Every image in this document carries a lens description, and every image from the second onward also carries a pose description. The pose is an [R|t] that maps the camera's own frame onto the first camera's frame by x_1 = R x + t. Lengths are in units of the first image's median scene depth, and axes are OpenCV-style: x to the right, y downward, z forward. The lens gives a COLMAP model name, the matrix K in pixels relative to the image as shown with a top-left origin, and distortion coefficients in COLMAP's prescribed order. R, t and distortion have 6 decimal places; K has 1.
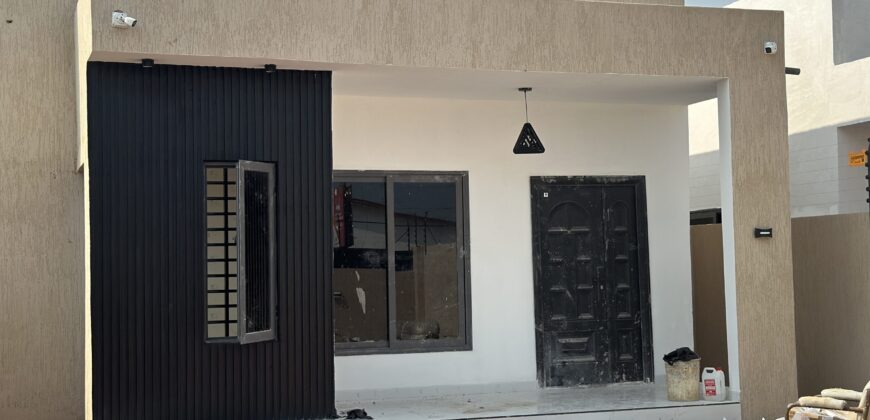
lens RADIAL K [[1199.0, 0, 428.1], [0, 1199.0, 208.6], [0, 0, 1]] dist [0.137287, -0.021461]
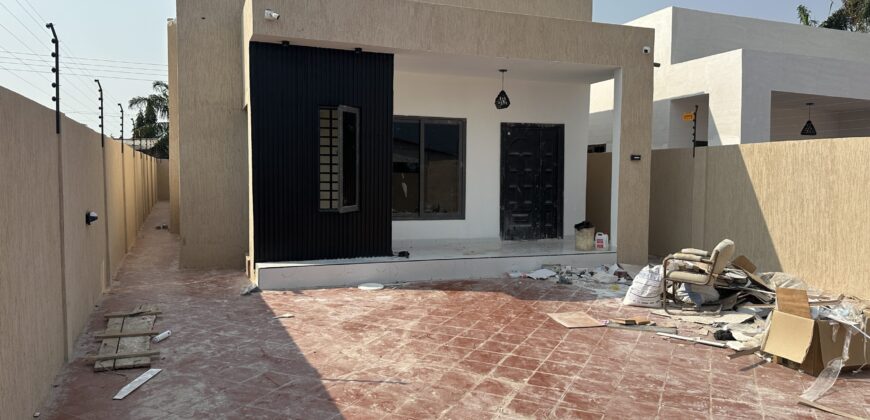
lens RADIAL K [[606.2, 0, 432.1], [0, 606.2, 211.2], [0, 0, 1]] dist [0.119102, -0.183541]
pose [[0.999289, 0.028828, 0.024304, -0.038211], [-0.031340, 0.993407, 0.110274, 0.008230], [-0.020965, -0.110958, 0.993604, 0.112739]]
